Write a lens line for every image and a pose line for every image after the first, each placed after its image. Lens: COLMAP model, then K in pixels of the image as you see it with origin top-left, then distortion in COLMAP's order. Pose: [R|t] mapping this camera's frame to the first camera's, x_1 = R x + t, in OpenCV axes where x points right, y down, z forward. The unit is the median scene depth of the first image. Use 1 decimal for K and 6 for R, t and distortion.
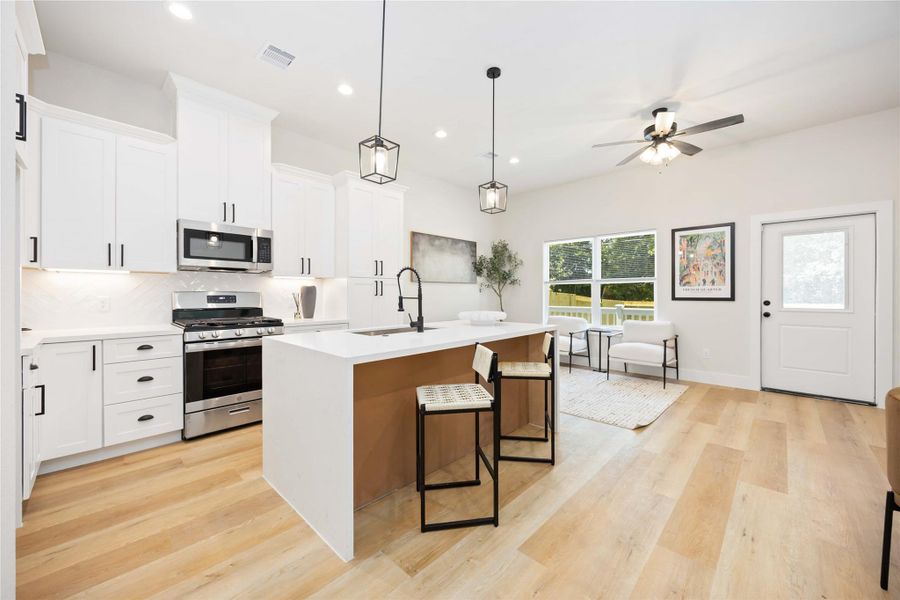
lens RADIAL K [[346.5, 0, 453.3], [0, 346.5, 295.6], [0, 0, 1]] dist [-0.000752, -0.000378]
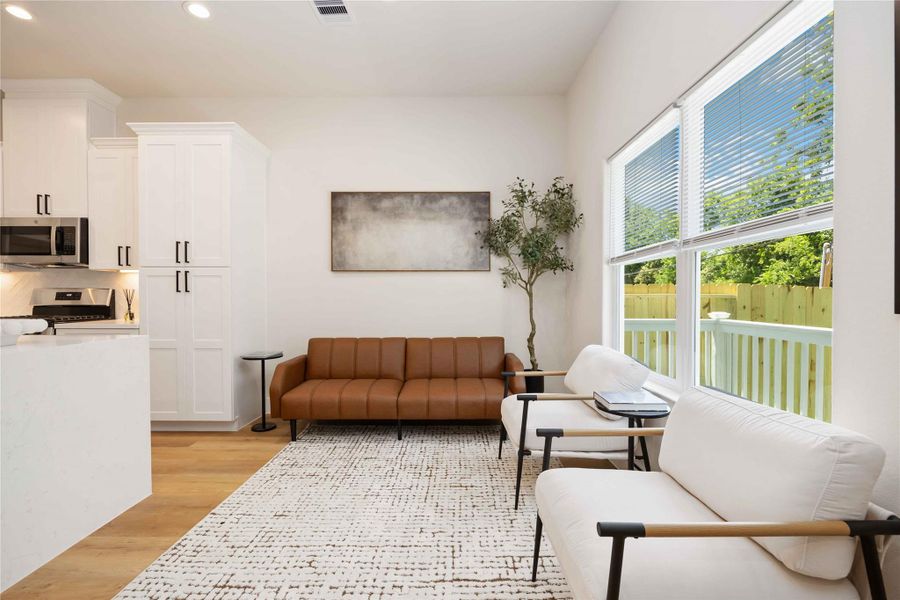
lens RADIAL K [[409.3, 0, 452.3], [0, 409.3, 303.2], [0, 0, 1]] dist [-0.007289, -0.000960]
pose [[0.693444, 0.013694, -0.720380, 0.663456], [-0.004225, 0.999879, 0.014941, 0.006478], [0.720498, -0.007317, 0.693419, 0.738869]]
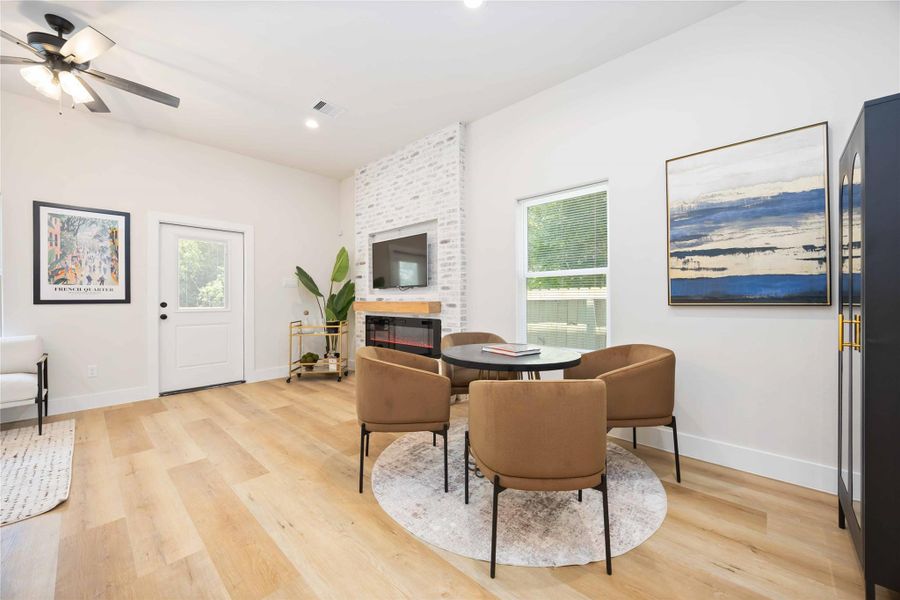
lens RADIAL K [[346.5, 0, 449.8], [0, 346.5, 297.6], [0, 0, 1]] dist [-0.000752, -0.000378]
pose [[-0.008769, 0.003301, 0.999956, -0.065437], [0.009262, 0.999952, -0.003220, 0.010971], [-0.999919, 0.009234, -0.008799, 0.193373]]
